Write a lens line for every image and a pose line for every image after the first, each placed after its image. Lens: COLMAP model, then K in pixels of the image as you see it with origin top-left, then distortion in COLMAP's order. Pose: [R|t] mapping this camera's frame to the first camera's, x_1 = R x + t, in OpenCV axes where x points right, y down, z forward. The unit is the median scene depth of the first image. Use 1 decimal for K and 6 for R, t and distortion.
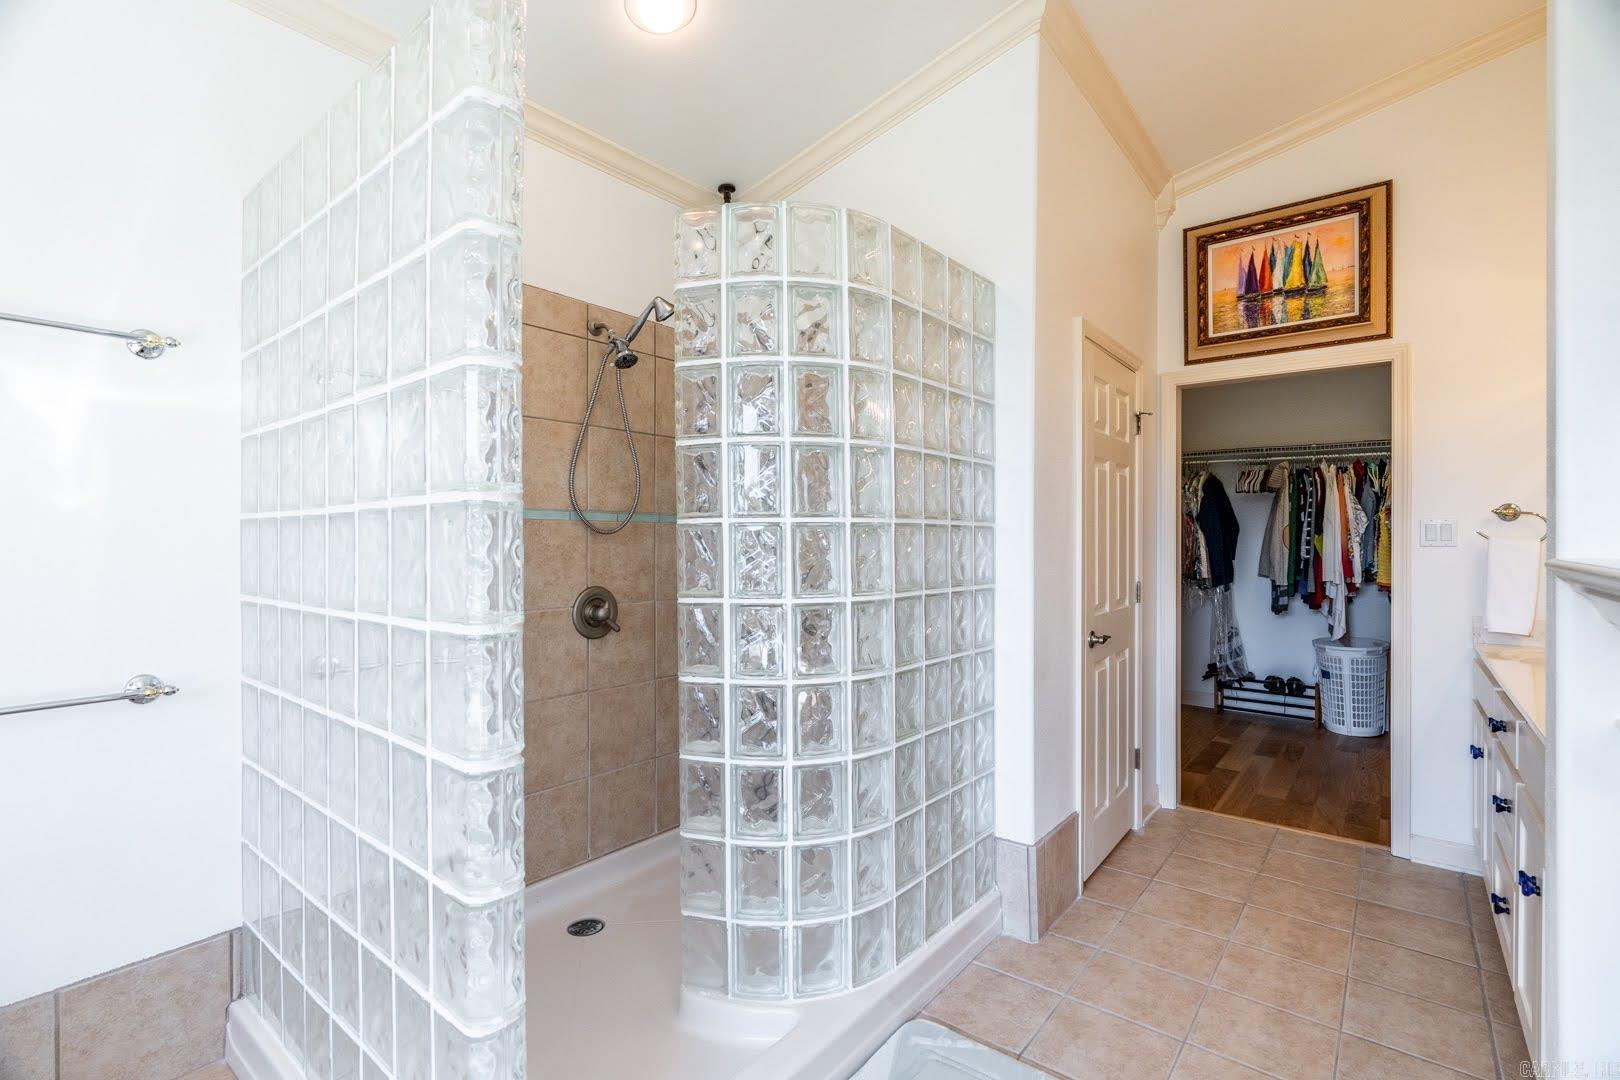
lens RADIAL K [[733.8, 0, 805.1], [0, 733.8, 544.9], [0, 0, 1]] dist [0.001667, -0.000124]
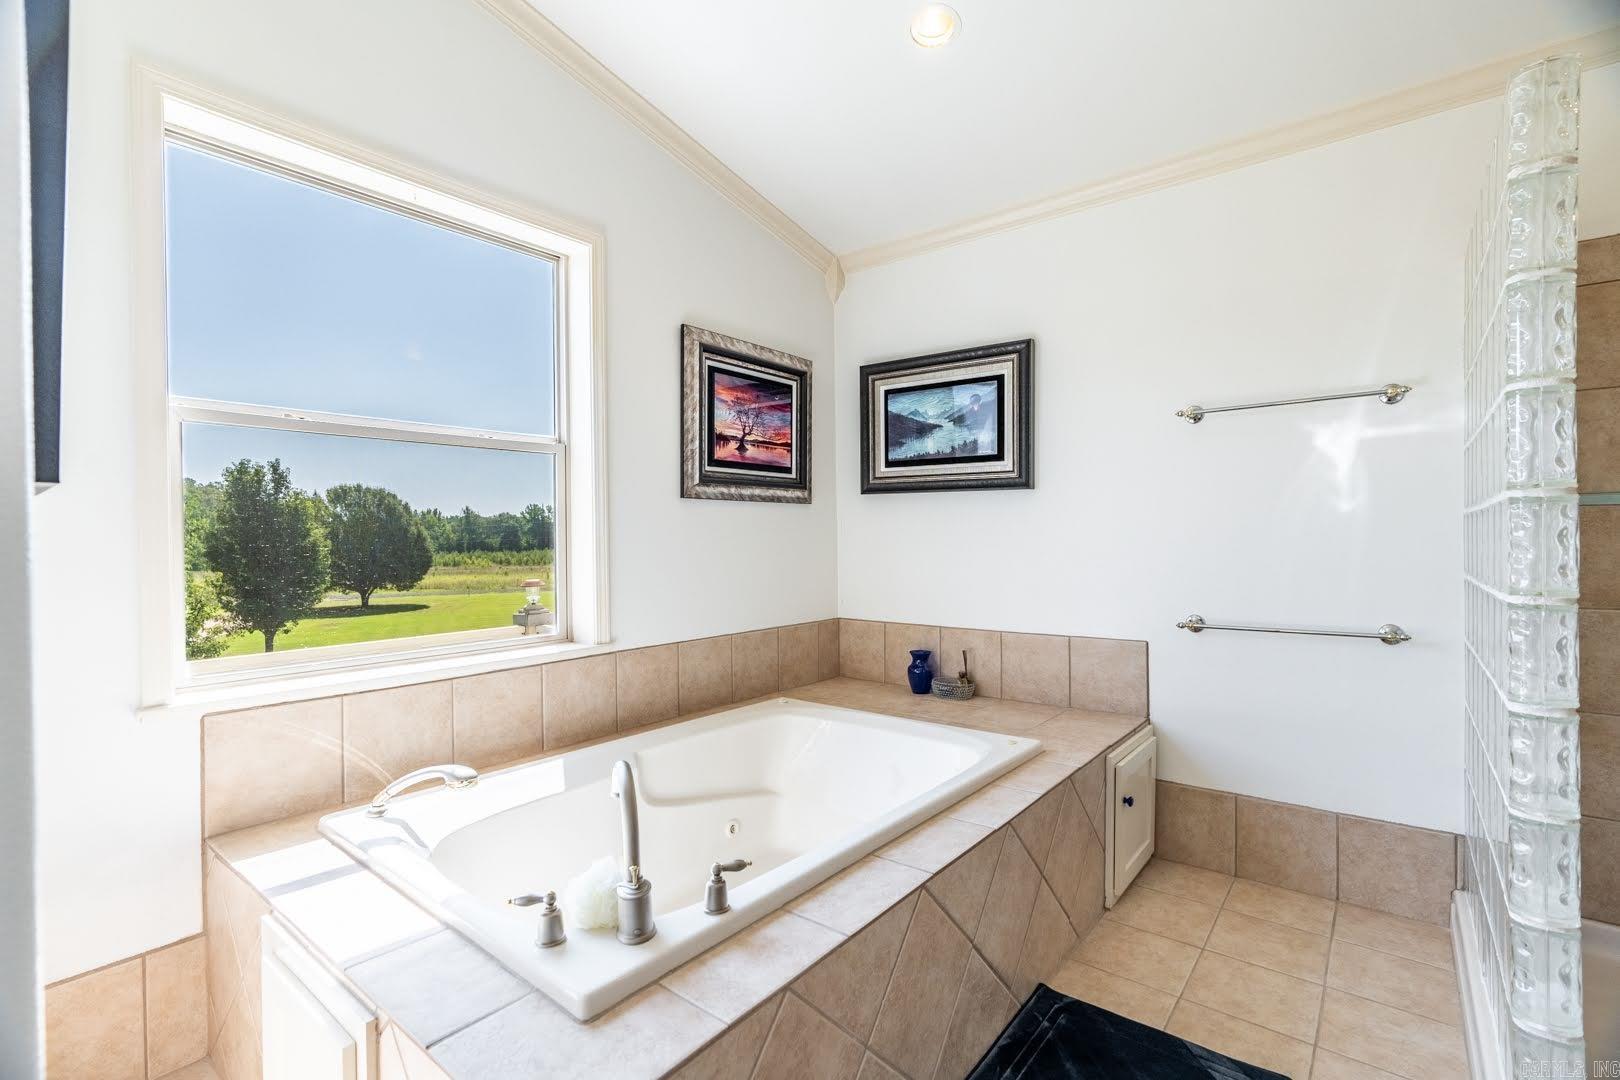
lens RADIAL K [[733.8, 0, 805.1], [0, 733.8, 544.9], [0, 0, 1]] dist [0.001667, -0.000124]
pose [[0.000049, 0.008948, -0.999960, 0.511221], [0.000433, 0.999960, 0.008948, 0.007346], [1.000000, -0.000434, 0.000045, -0.140668]]
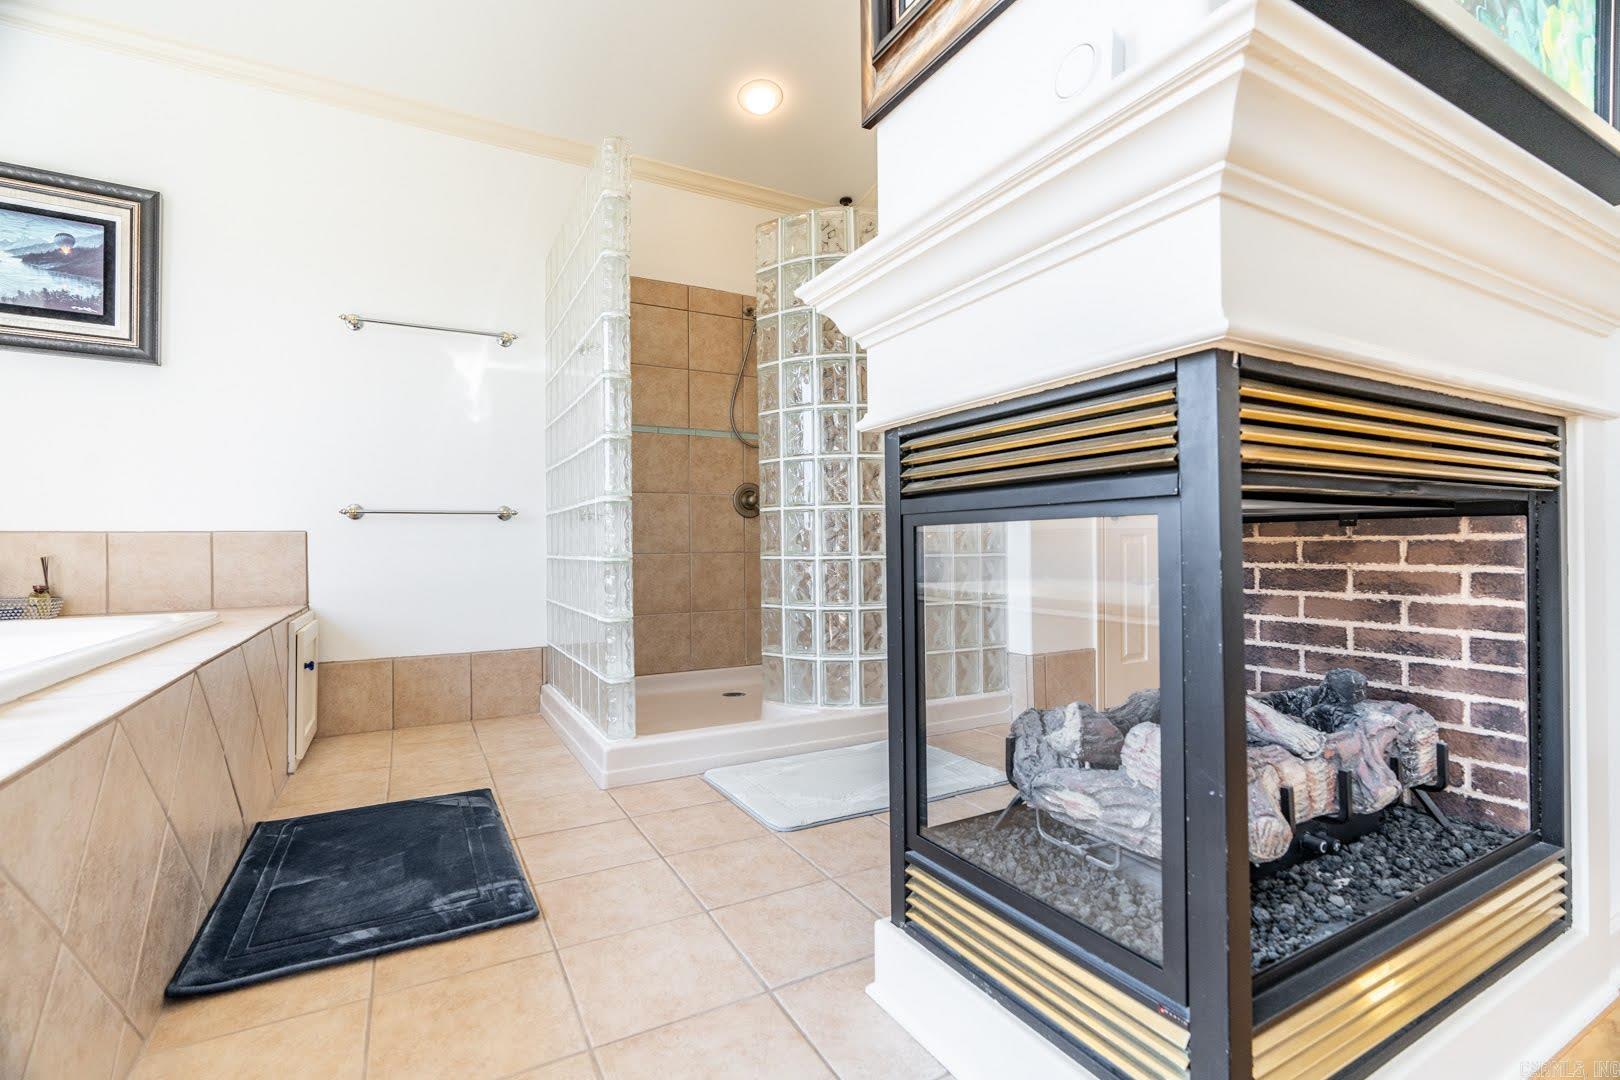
lens RADIAL K [[730.0, 0, 810.0], [0, 730.0, 540.0], [0, 0, 1]] dist [-0.001880, -0.000273]
pose [[0.924549, -0.008236, -0.380974, 0.585318], [0.004406, 0.999931, -0.010923, 0.281018], [0.381038, 0.008420, 0.924521, -0.486072]]
